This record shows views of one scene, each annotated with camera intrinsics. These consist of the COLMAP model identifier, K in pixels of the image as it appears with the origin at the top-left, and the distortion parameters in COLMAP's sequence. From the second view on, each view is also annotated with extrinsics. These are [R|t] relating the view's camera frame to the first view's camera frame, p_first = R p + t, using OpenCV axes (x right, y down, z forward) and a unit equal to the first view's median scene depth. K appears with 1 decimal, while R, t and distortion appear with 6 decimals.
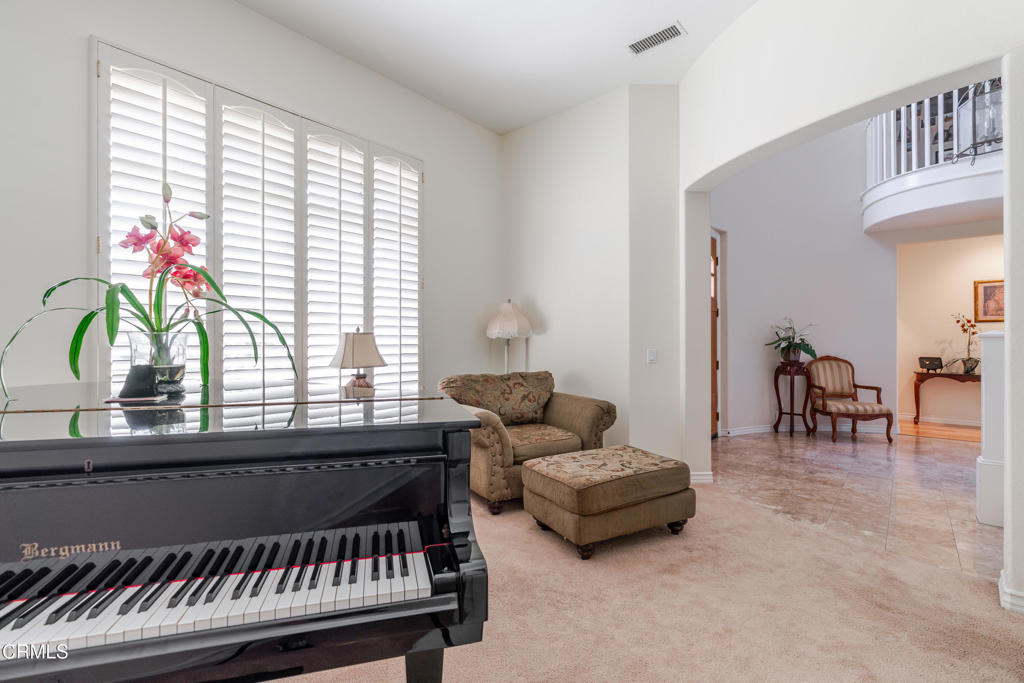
lens RADIAL K [[469.8, 0, 510.9], [0, 469.8, 341.6], [0, 0, 1]] dist [-0.008346, 0.000185]
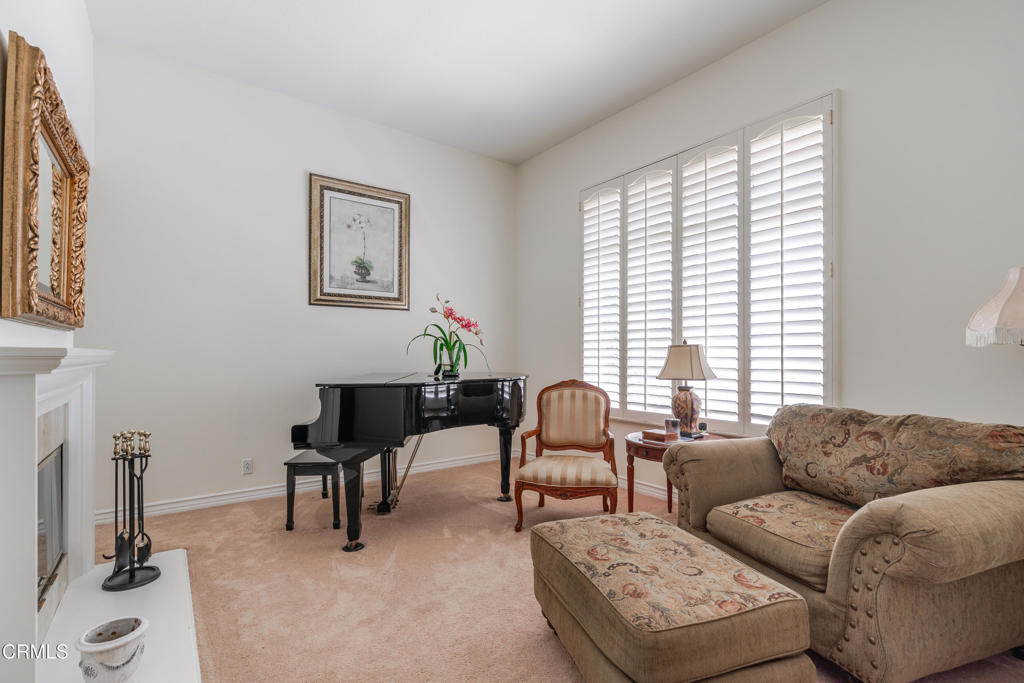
lens RADIAL K [[469.8, 0, 514.0], [0, 469.8, 350.8], [0, 0, 1]] dist [-0.008346, 0.000185]
pose [[-0.231488, -0.005159, -0.972824, 0.704612], [0.003899, 0.999973, -0.006231, -0.001605], [0.972830, -0.005236, -0.231461, 0.834205]]
